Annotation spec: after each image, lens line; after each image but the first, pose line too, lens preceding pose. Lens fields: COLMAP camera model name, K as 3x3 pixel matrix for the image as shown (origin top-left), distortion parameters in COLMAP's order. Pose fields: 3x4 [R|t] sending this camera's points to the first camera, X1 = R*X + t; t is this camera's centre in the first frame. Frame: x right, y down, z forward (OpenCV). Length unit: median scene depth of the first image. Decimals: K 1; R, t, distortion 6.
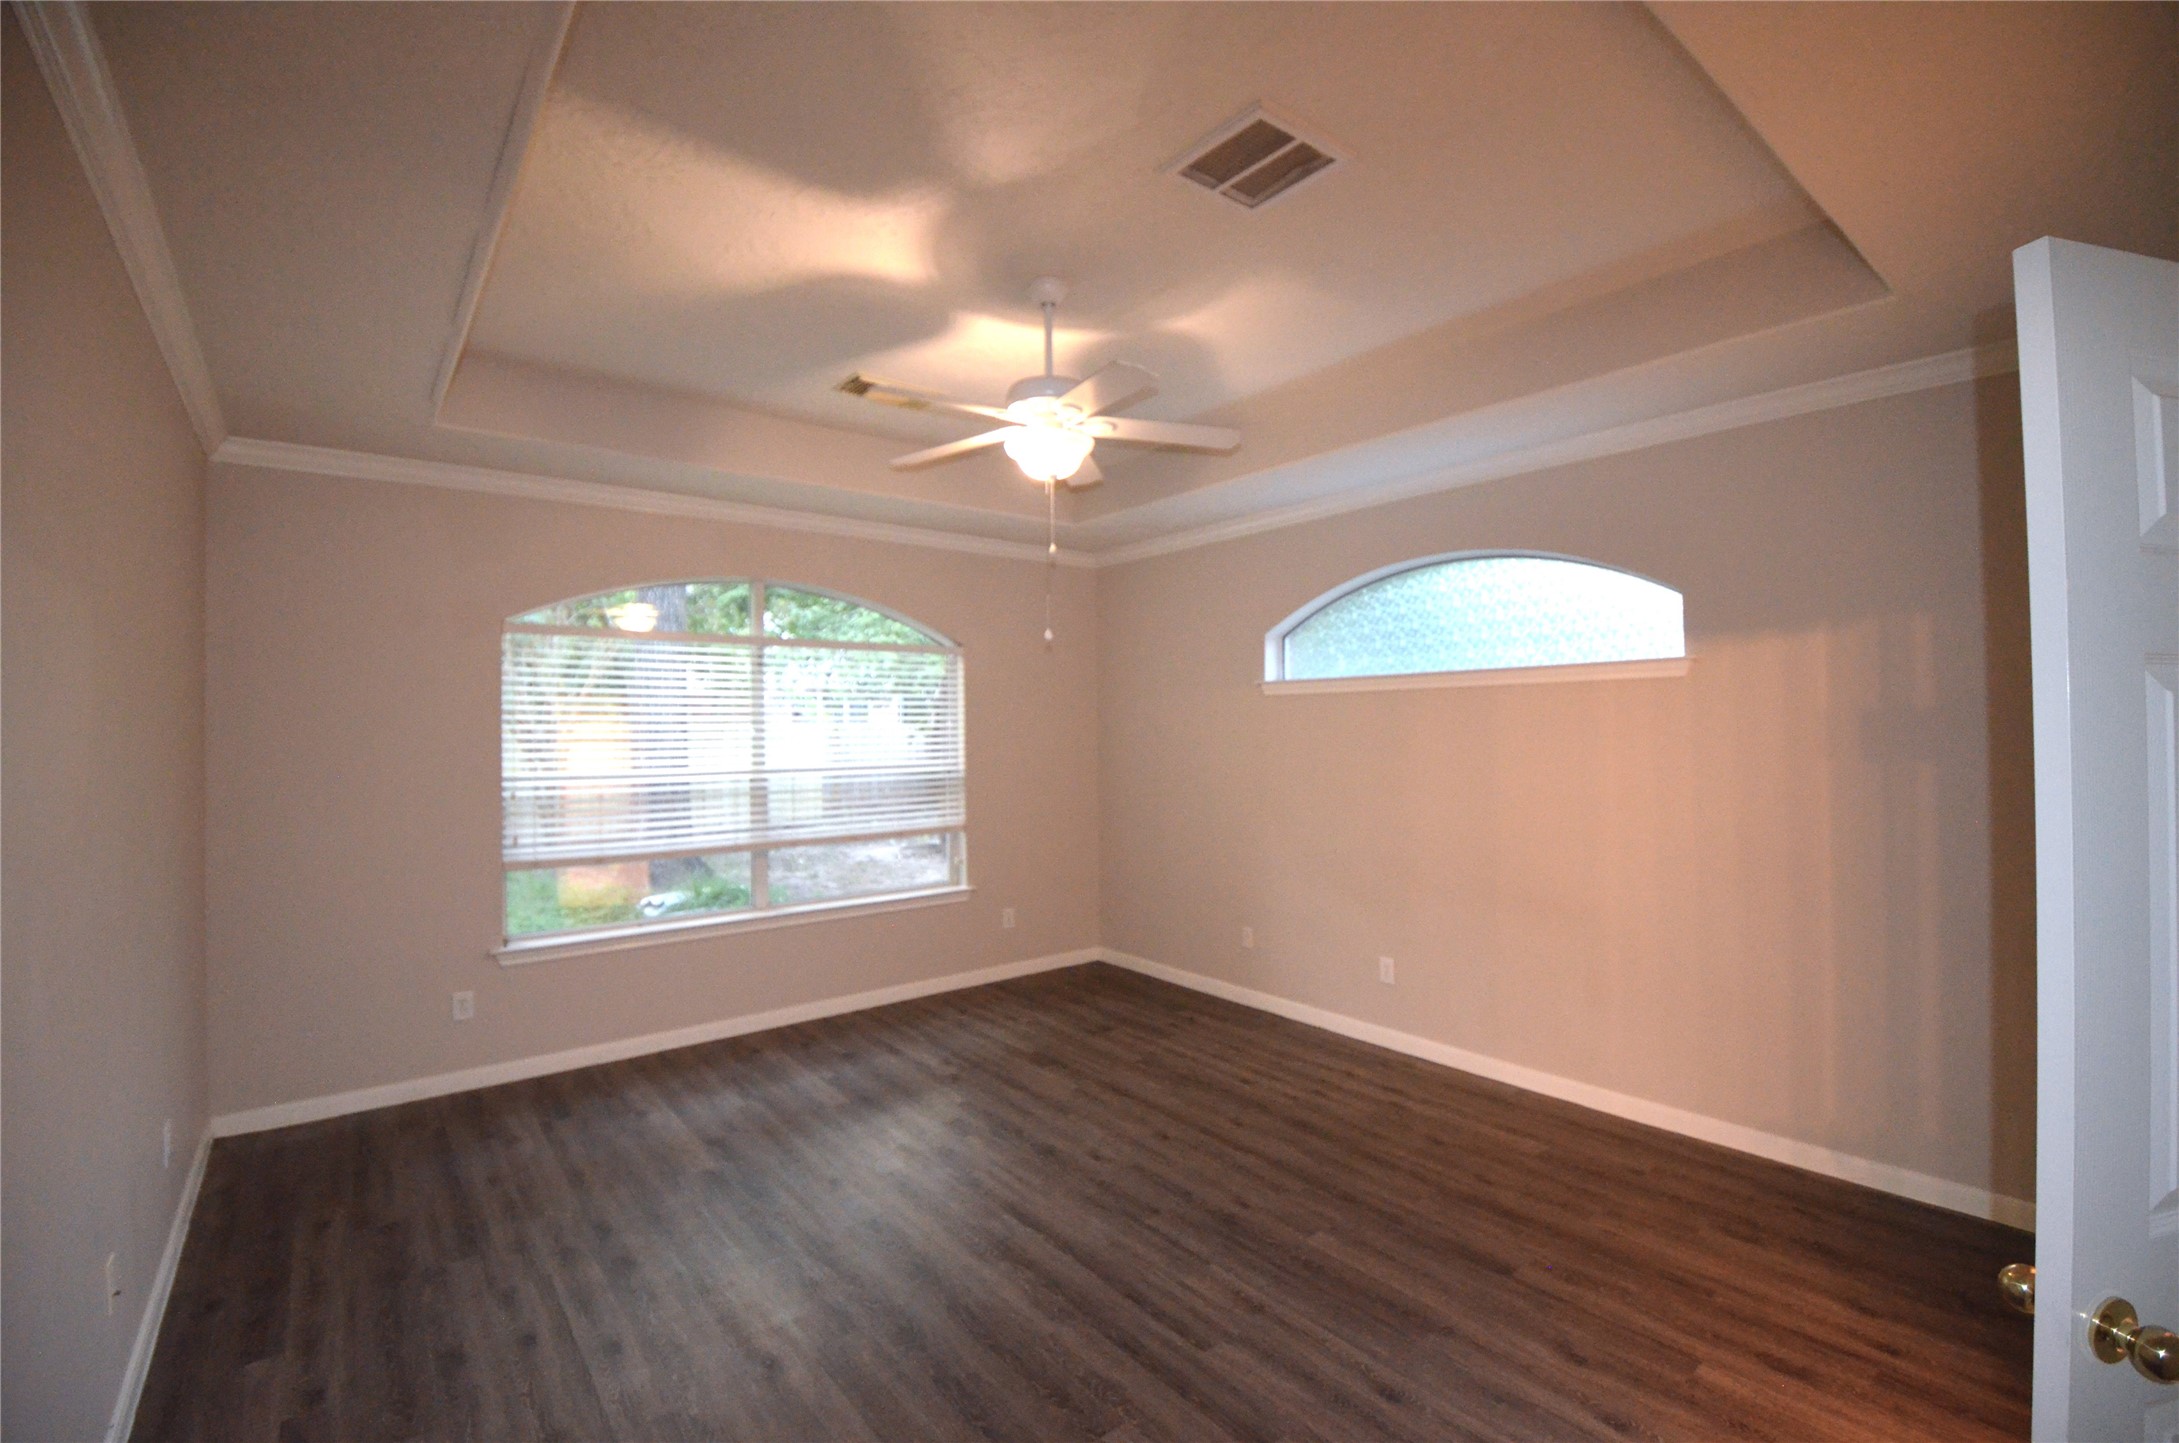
lens RADIAL K [[959.6, 0, 1098.8], [0, 959.6, 715.2], [0, 0, 1]] dist [-0.028584, -0.002631]
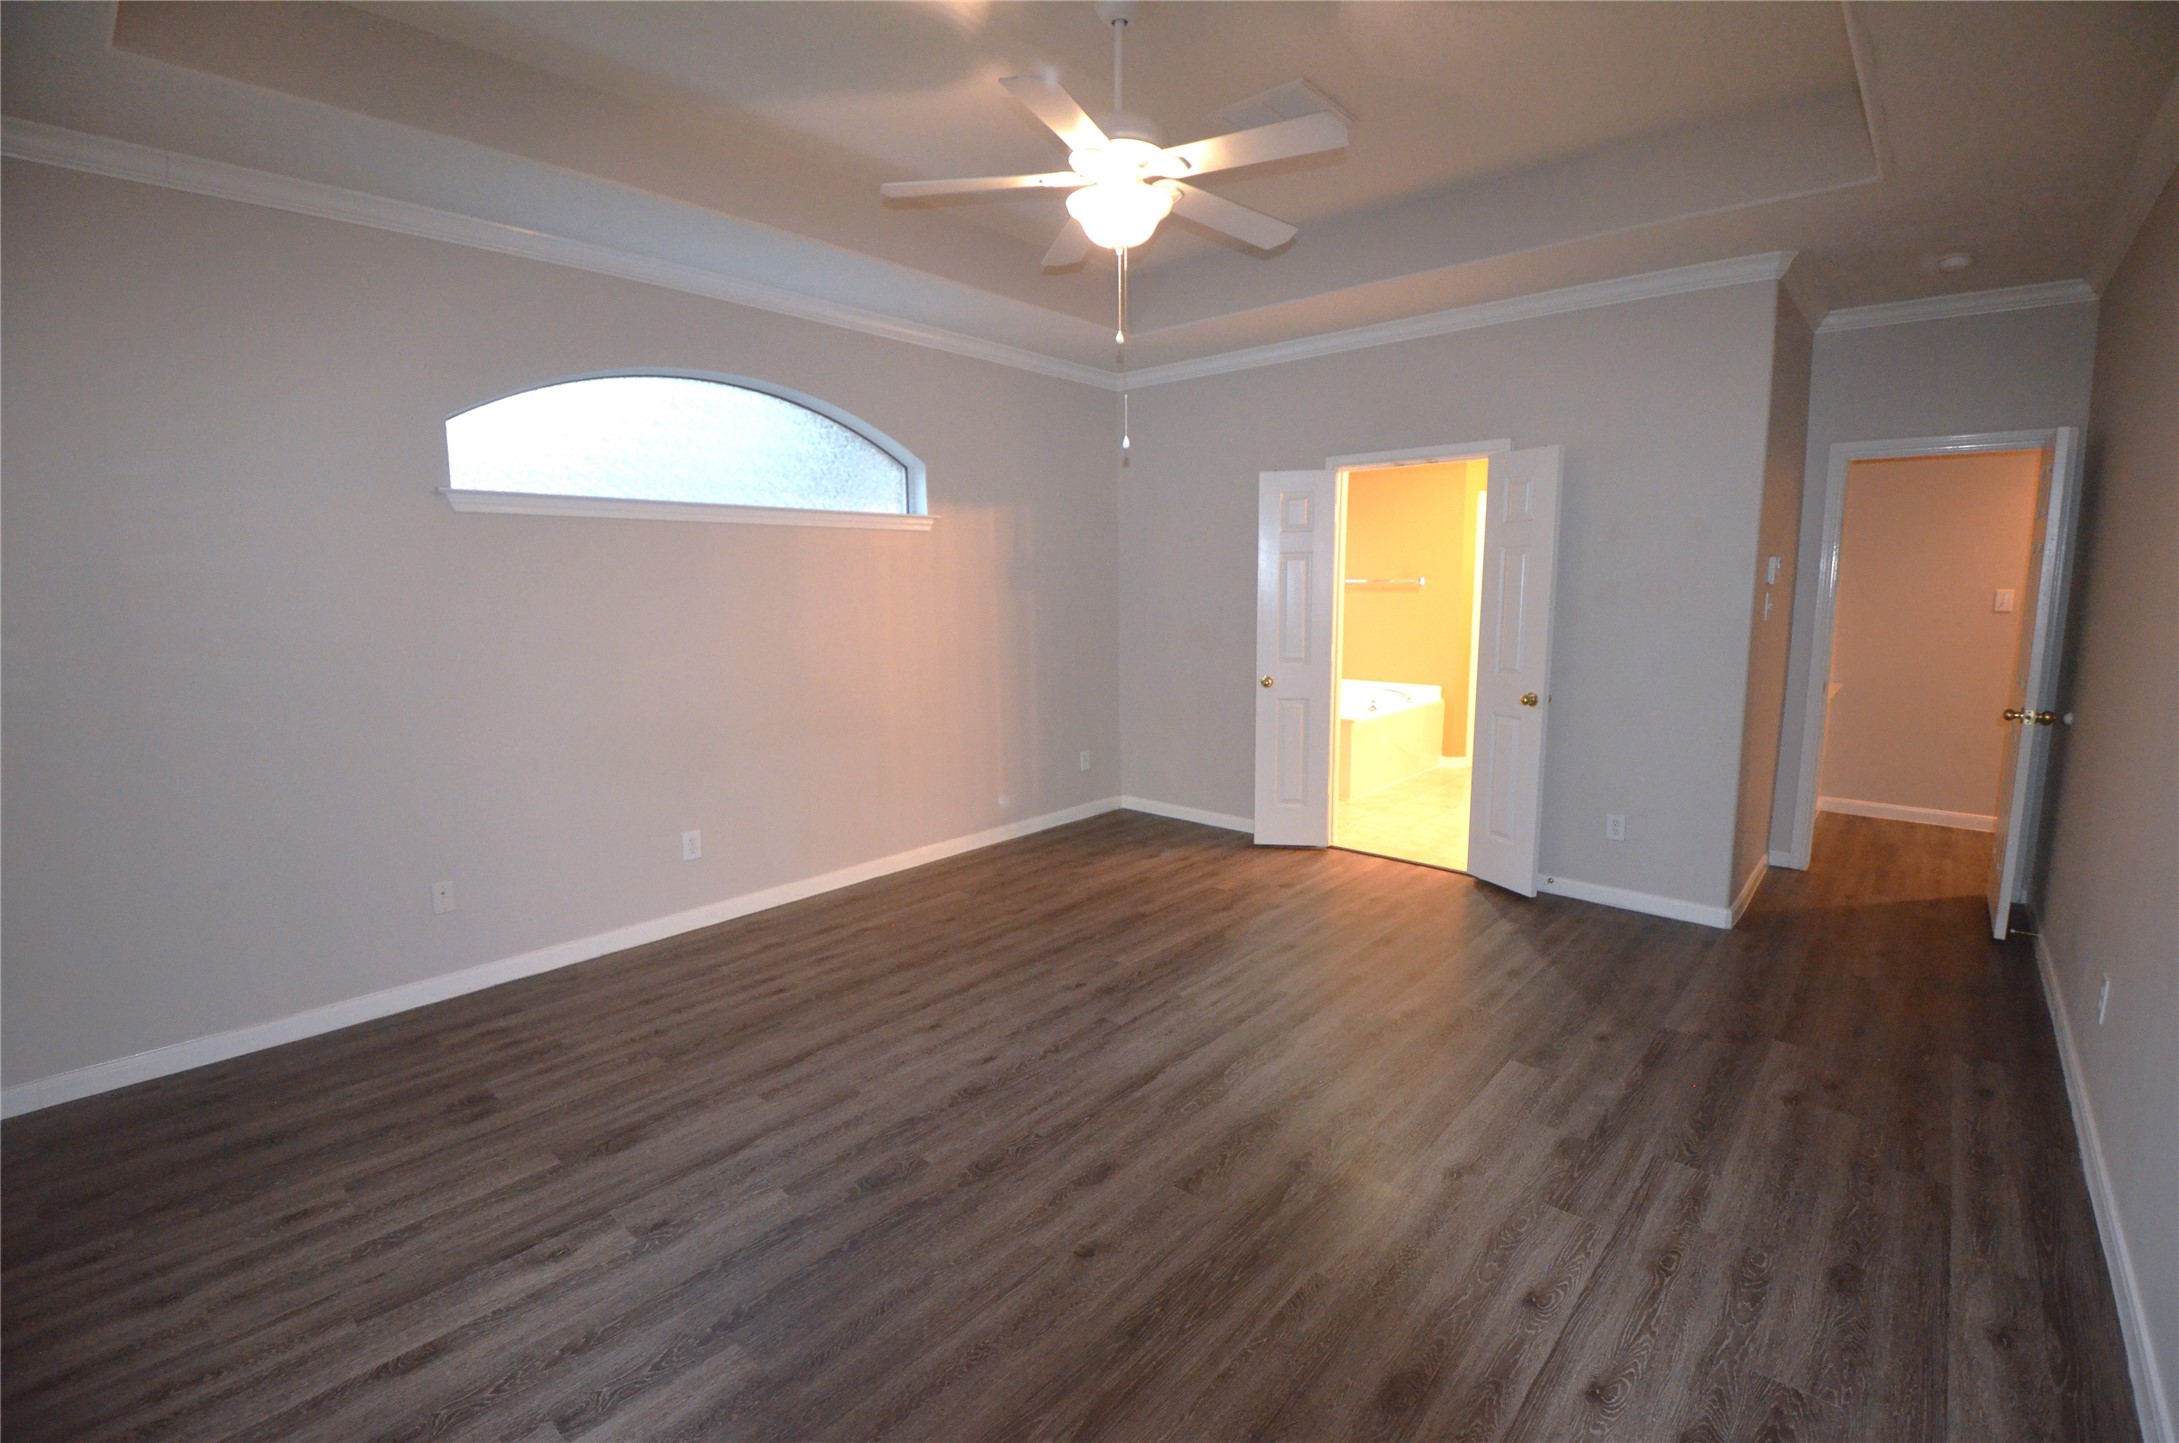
lens RADIAL K [[959.6, 0, 1099.6], [0, 959.6, 718.7], [0, 0, 1]] dist [-0.028584, -0.002631]
pose [[-0.172656, -0.136736, 0.975445, -0.802139], [0.002714, 0.990248, 0.139292, 0.036640], [-0.984978, 0.026697, -0.170602, 1.015213]]
